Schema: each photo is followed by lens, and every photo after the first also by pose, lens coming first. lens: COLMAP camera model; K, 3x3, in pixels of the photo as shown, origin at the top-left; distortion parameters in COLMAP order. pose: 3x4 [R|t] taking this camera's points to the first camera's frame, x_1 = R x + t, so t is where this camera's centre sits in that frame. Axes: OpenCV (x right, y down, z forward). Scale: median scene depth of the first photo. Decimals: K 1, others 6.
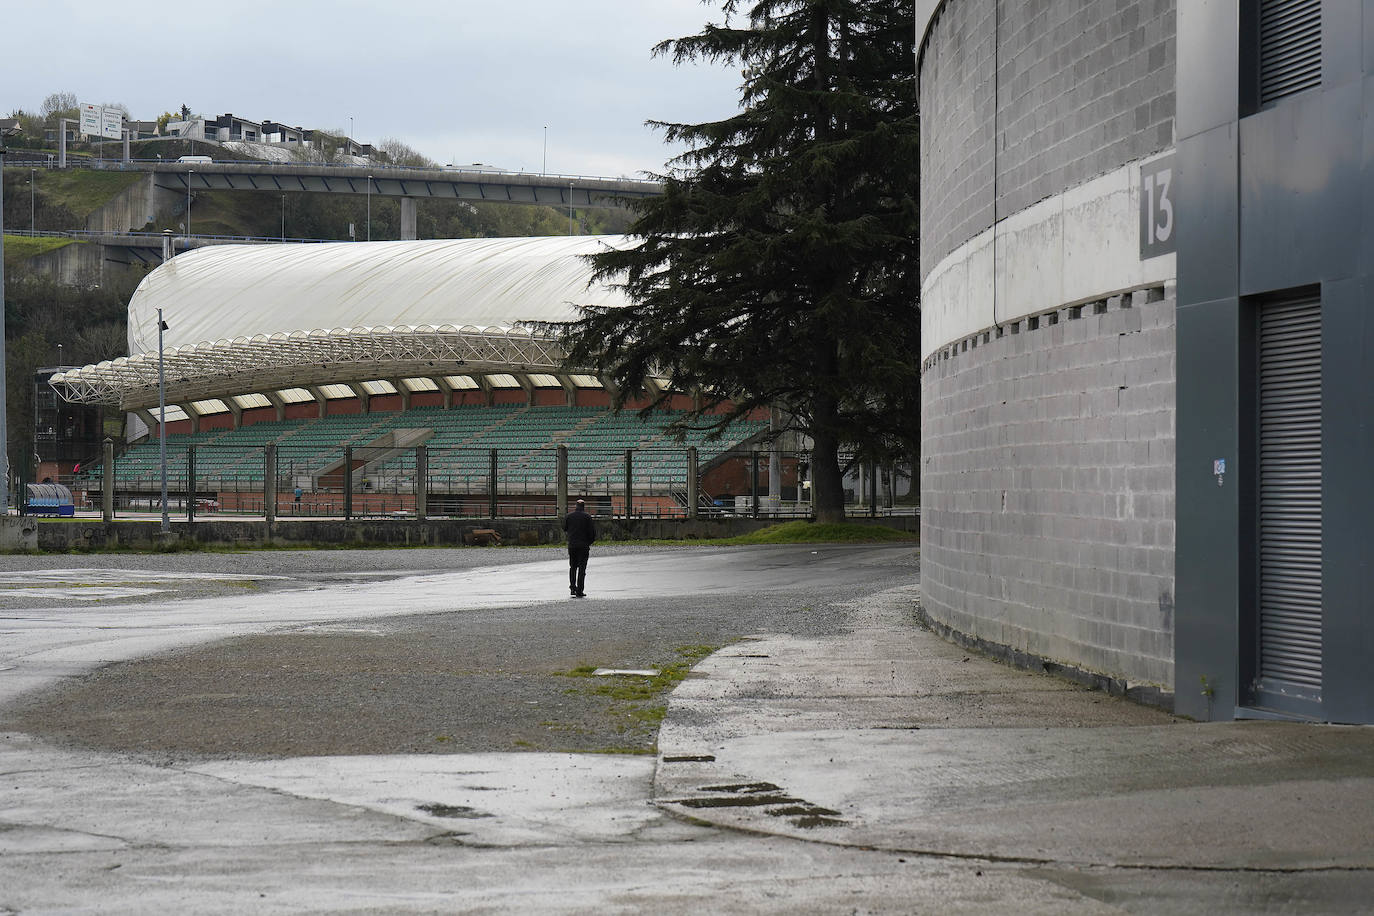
lens RADIAL K [[2927.7, 0, 687.7], [0, 2927.7, 458.6], [0, 0, 1]] dist [0.121571, 0.000000]
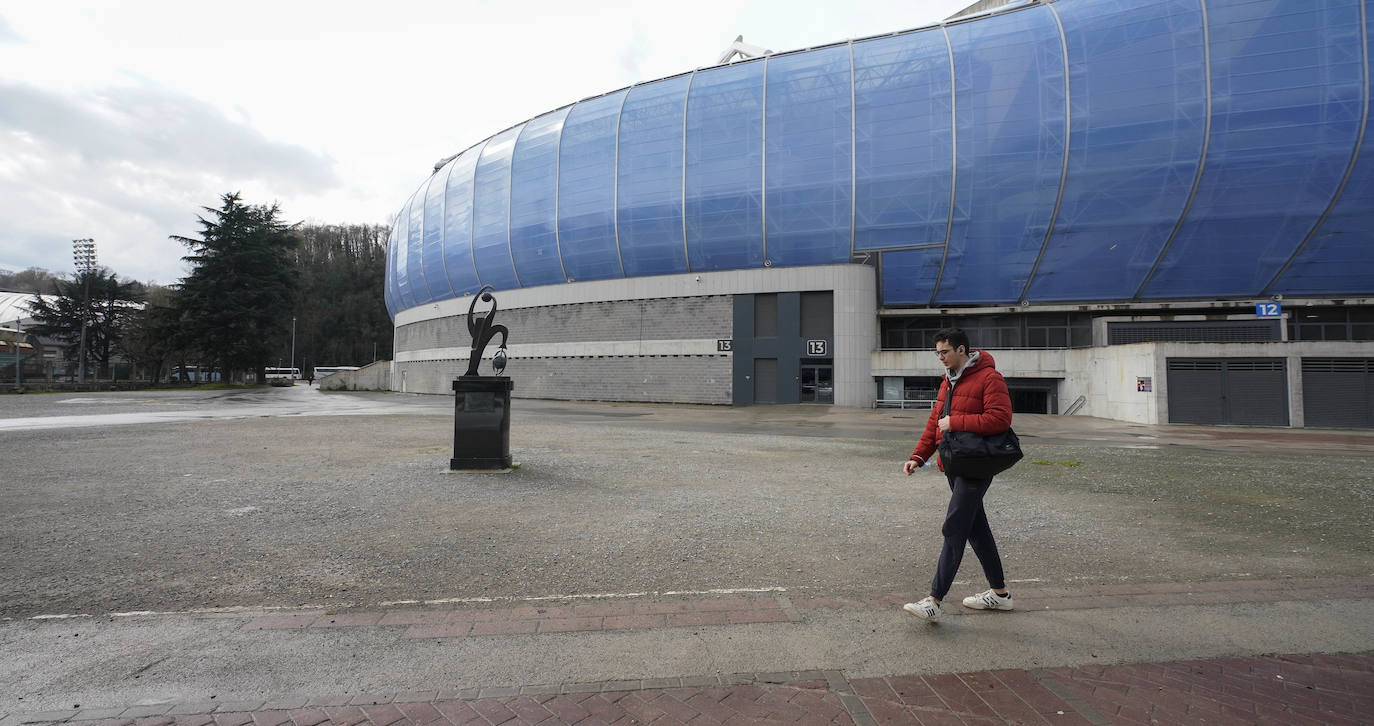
lens RADIAL K [[591.5, 0, 683.1], [0, 591.5, 348.7], [0, 0, 1]] dist [-0.000398, -0.000589]
pose [[0.510712, 0.049721, 0.858313, -0.134790], [-0.017525, 0.998721, -0.047427, 0.000519], [-0.859573, 0.009180, 0.510930, 0.022992]]
